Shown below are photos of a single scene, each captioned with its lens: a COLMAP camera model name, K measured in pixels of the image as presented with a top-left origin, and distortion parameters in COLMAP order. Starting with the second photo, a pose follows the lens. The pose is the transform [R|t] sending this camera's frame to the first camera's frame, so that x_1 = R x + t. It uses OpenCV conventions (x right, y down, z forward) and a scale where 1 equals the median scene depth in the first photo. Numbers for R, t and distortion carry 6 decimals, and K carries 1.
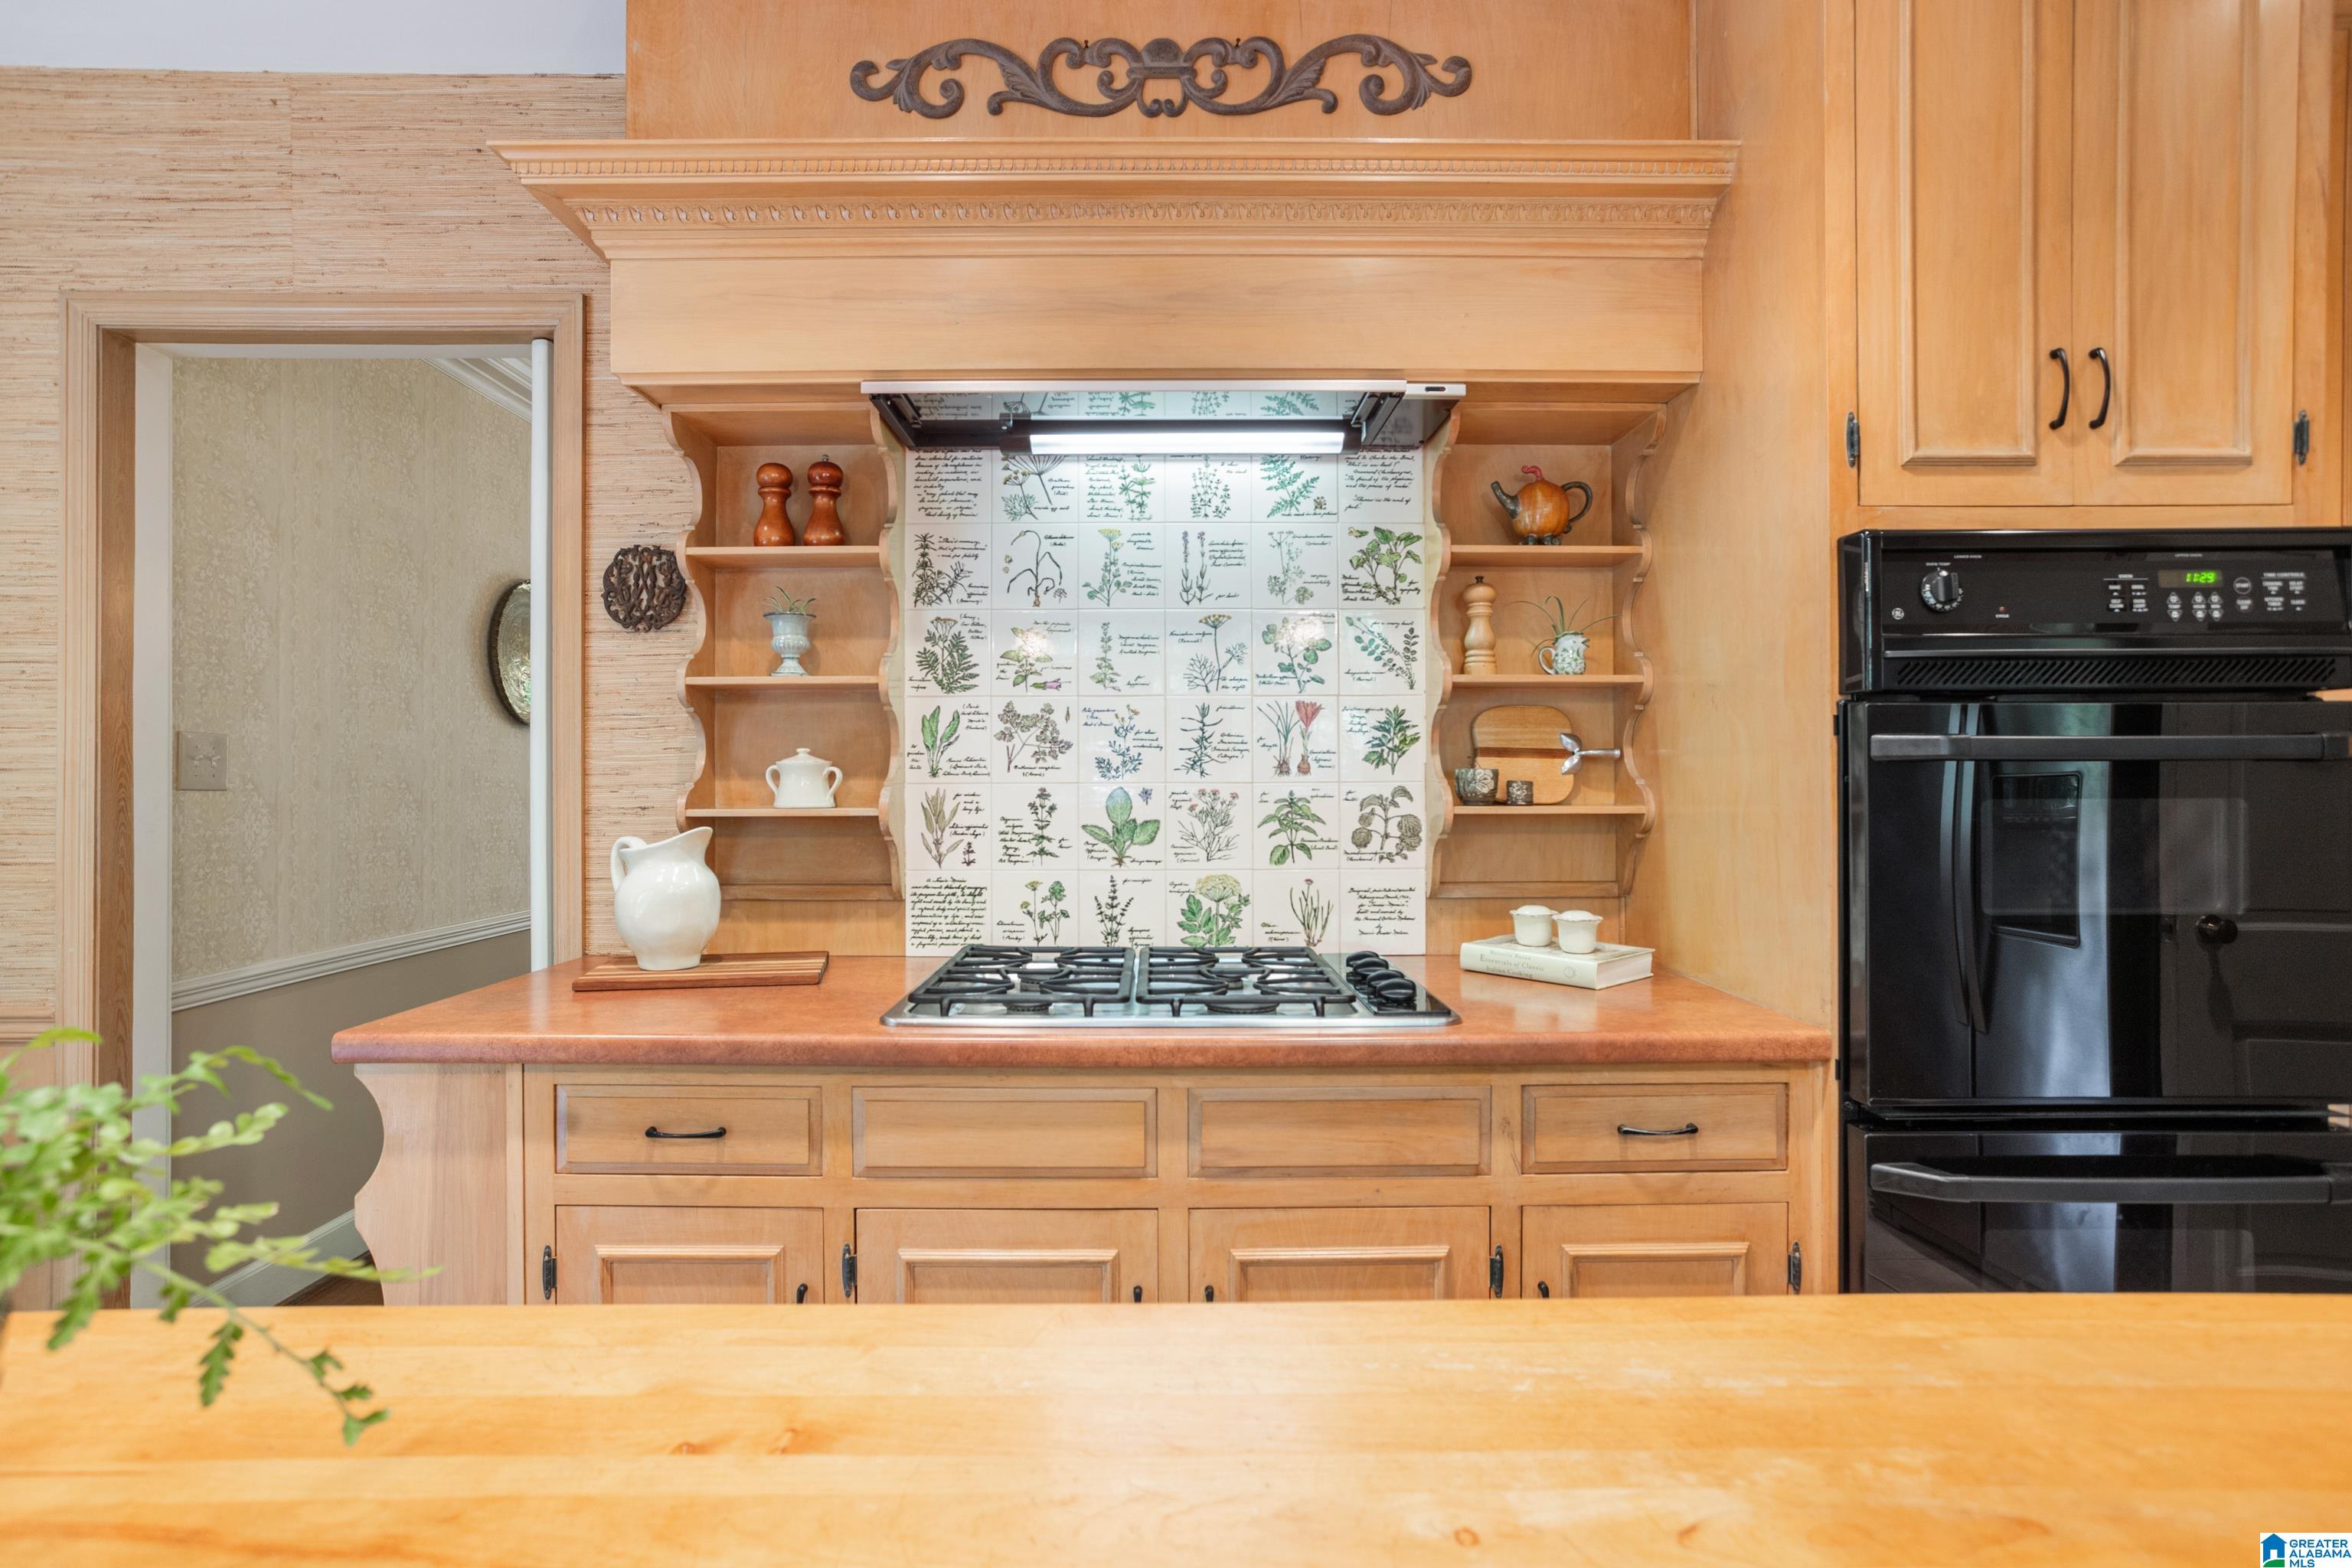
lens RADIAL K [[1158.4, 0, 1186.1], [0, 1158.4, 767.2], [0, 0, 1]] dist [-0.021675, 0.010013]
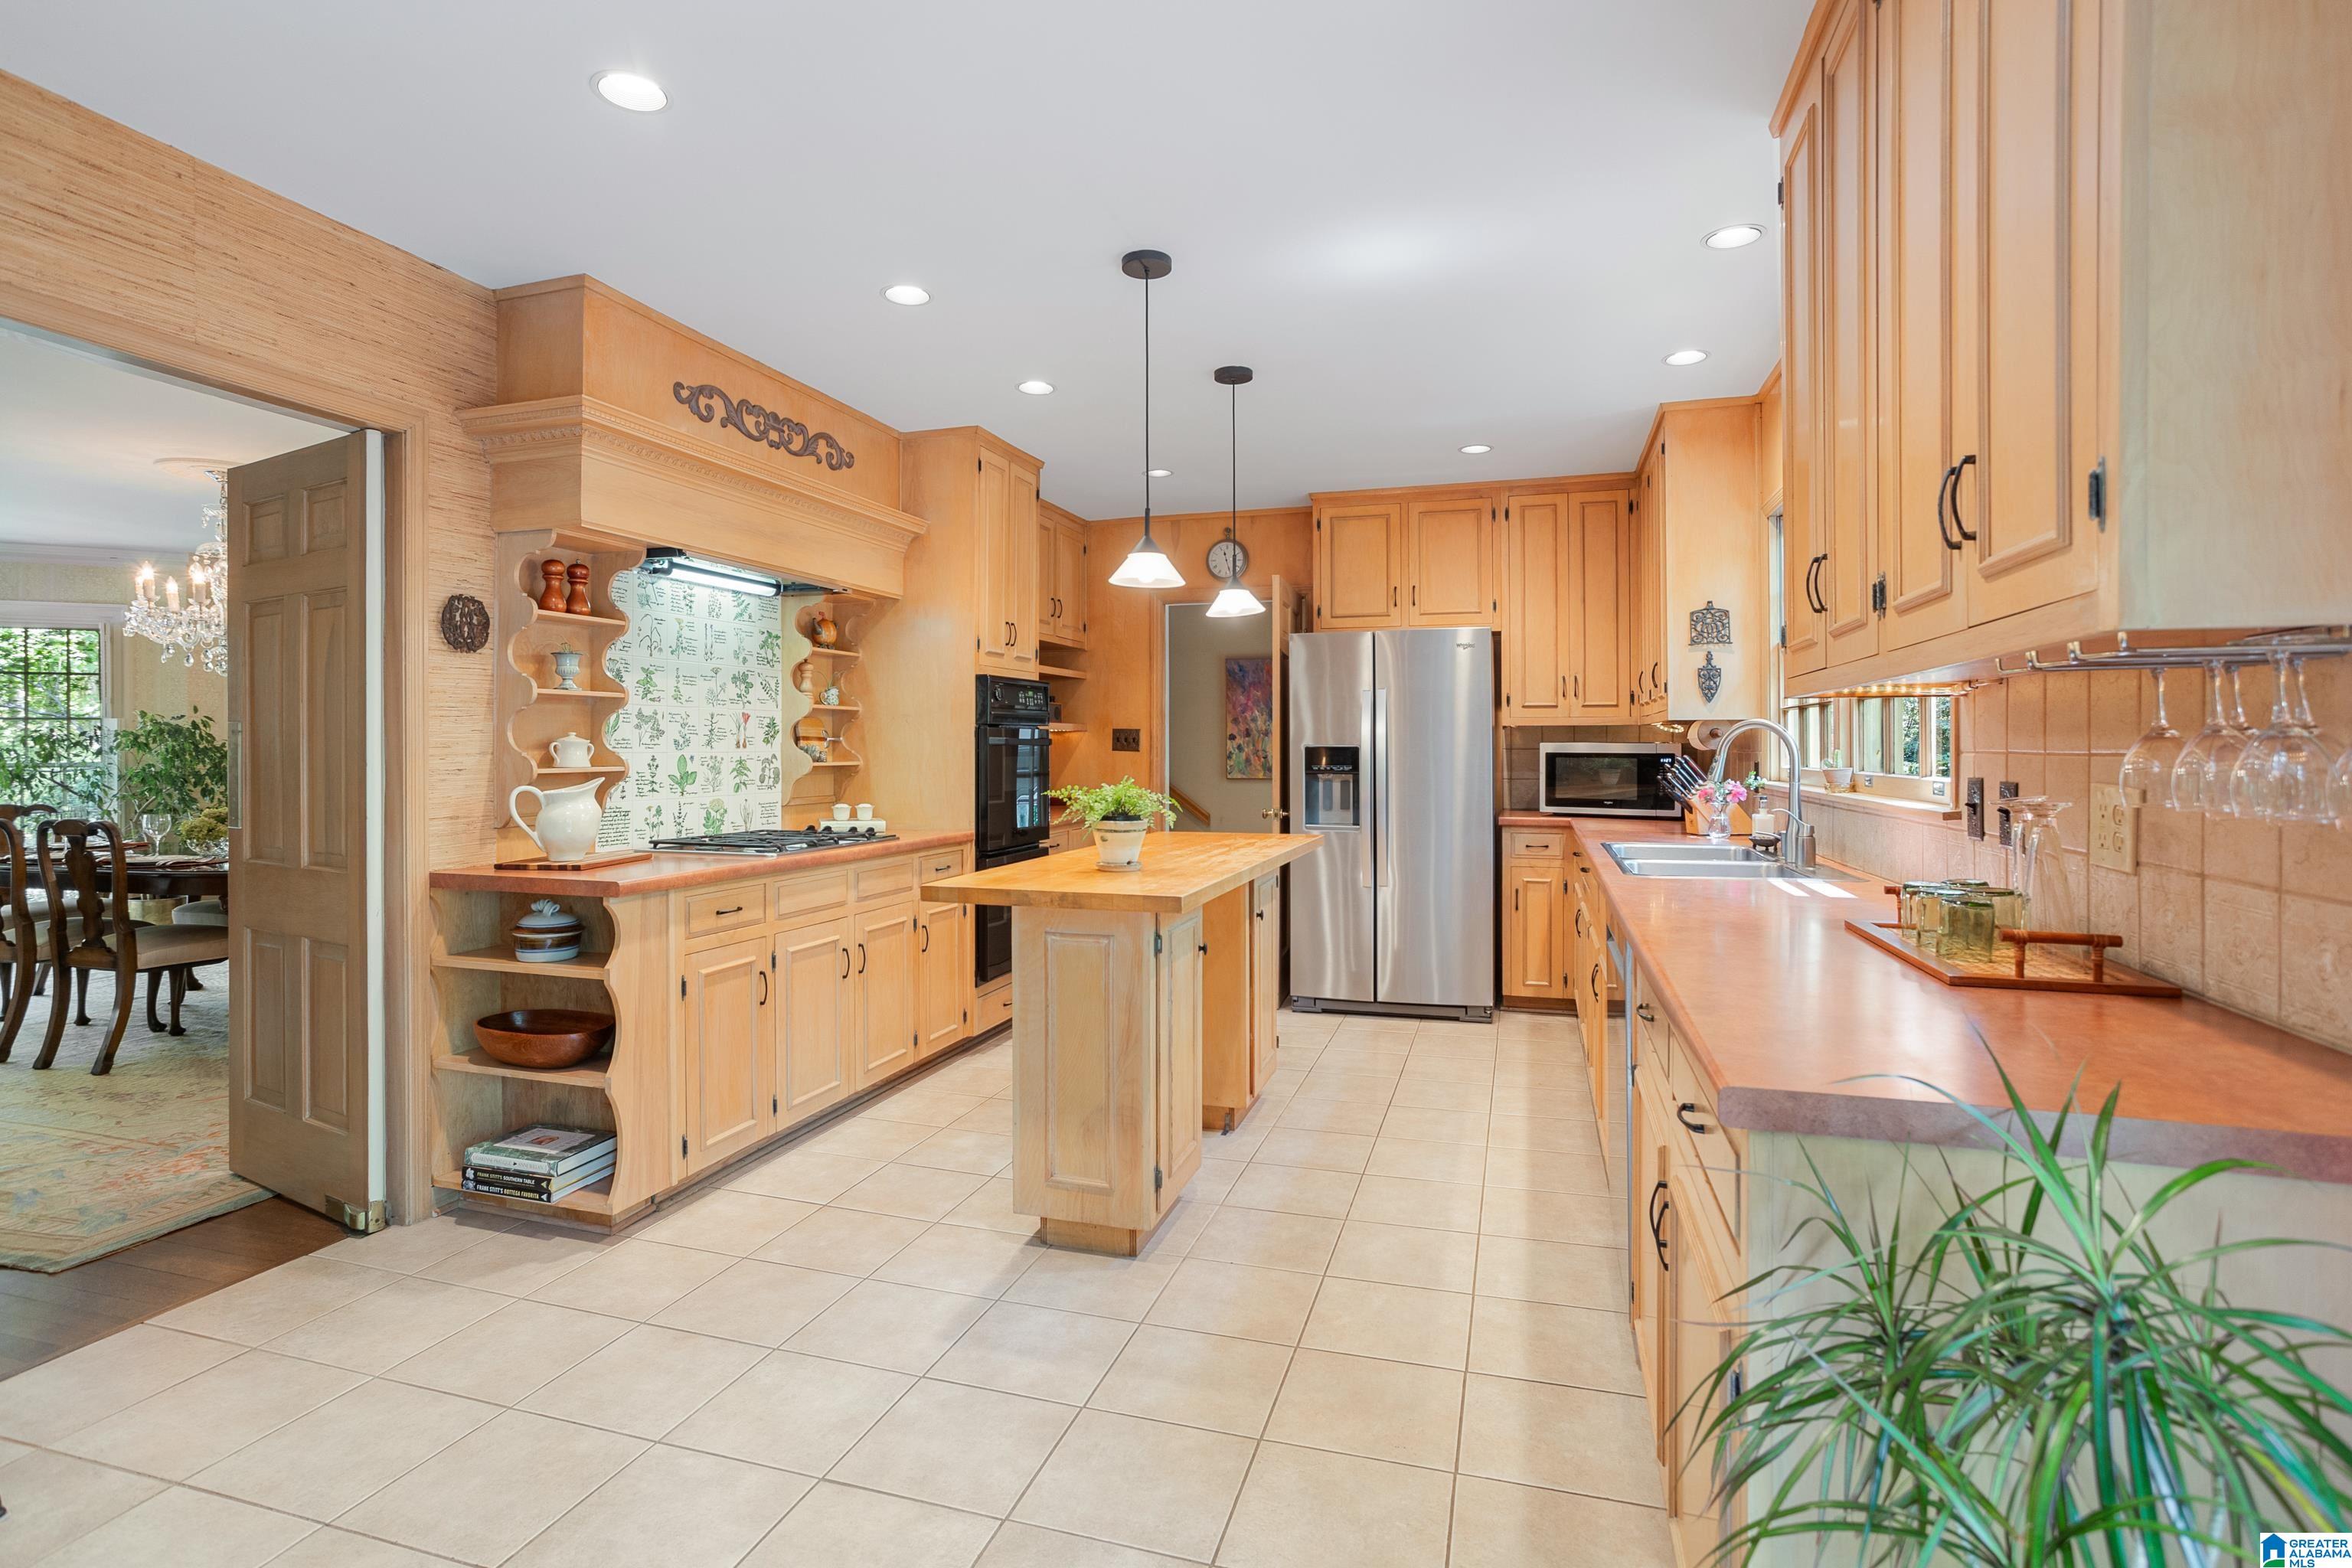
lens RADIAL K [[1158.4, 0, 1172.5], [0, 1158.4, 766.4], [0, 0, 1]] dist [-0.021675, 0.010013]
pose [[0.304855, -0.012084, 0.952322, -1.617344], [-0.015418, 0.999726, 0.017621, -0.009458], [-0.952274, -0.020055, 0.304585, -0.343666]]
